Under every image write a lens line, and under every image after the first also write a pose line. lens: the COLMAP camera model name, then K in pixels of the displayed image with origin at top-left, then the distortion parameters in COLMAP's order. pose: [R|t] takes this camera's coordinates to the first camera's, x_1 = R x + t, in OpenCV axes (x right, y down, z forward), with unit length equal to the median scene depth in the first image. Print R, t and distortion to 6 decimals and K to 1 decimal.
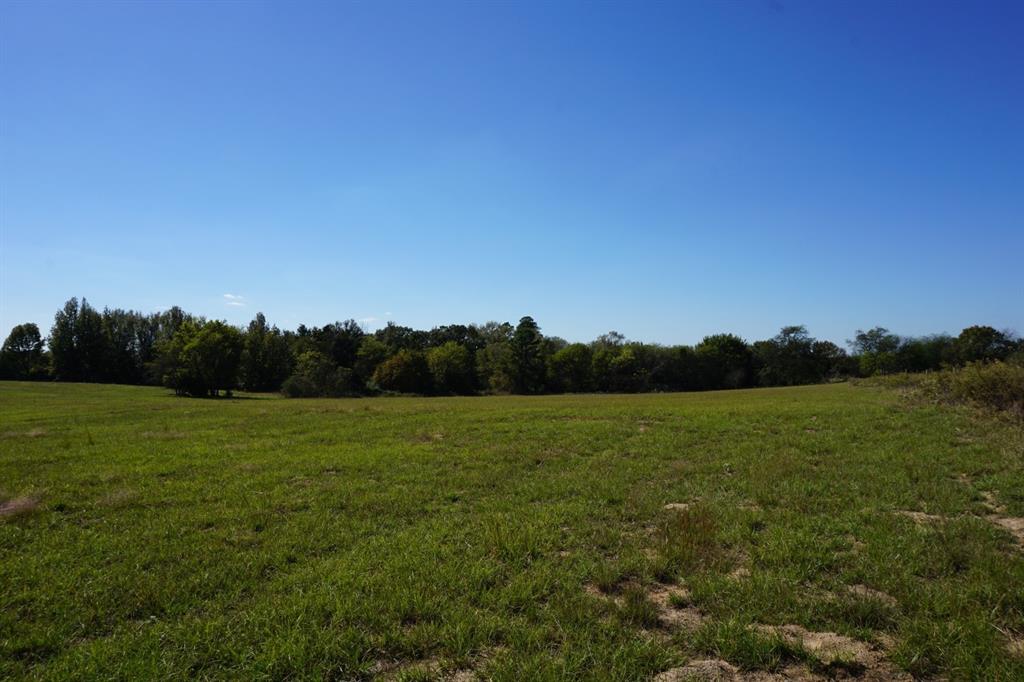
lens RADIAL K [[681.1, 0, 509.7], [0, 681.1, 340.6], [0, 0, 1]] dist [-0.042513, 0.023383]
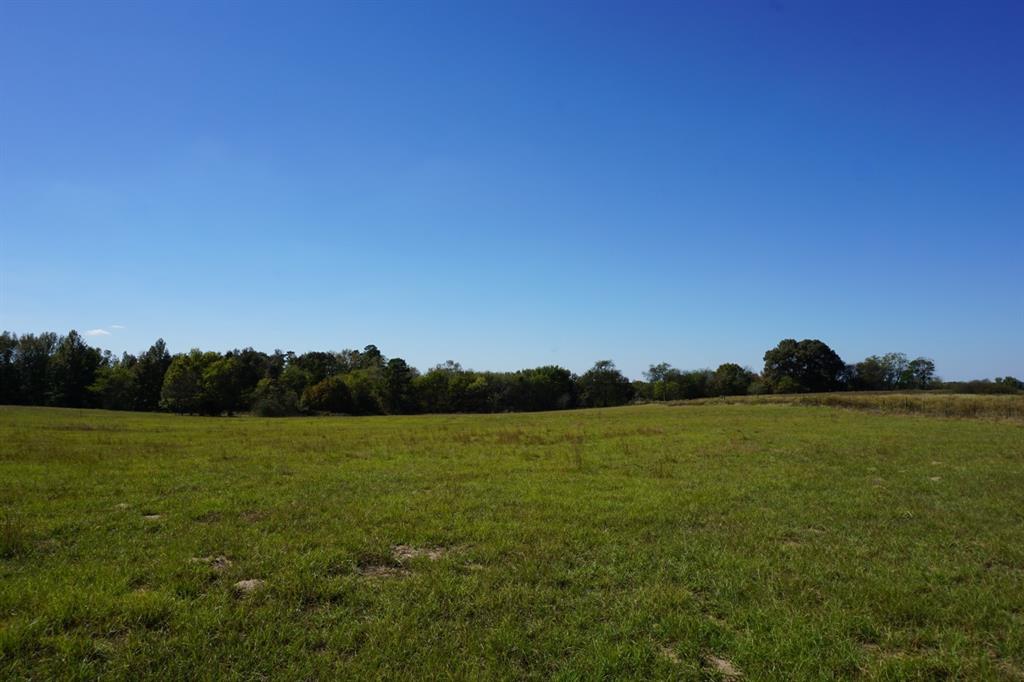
lens RADIAL K [[681.1, 0, 508.7], [0, 681.1, 340.1], [0, 0, 1]] dist [-0.042513, 0.023383]
pose [[0.939801, 0.030092, 0.340394, -0.194594], [-0.018669, 0.999149, -0.036784, -0.009078], [-0.341211, 0.028214, 0.939563, -0.153167]]
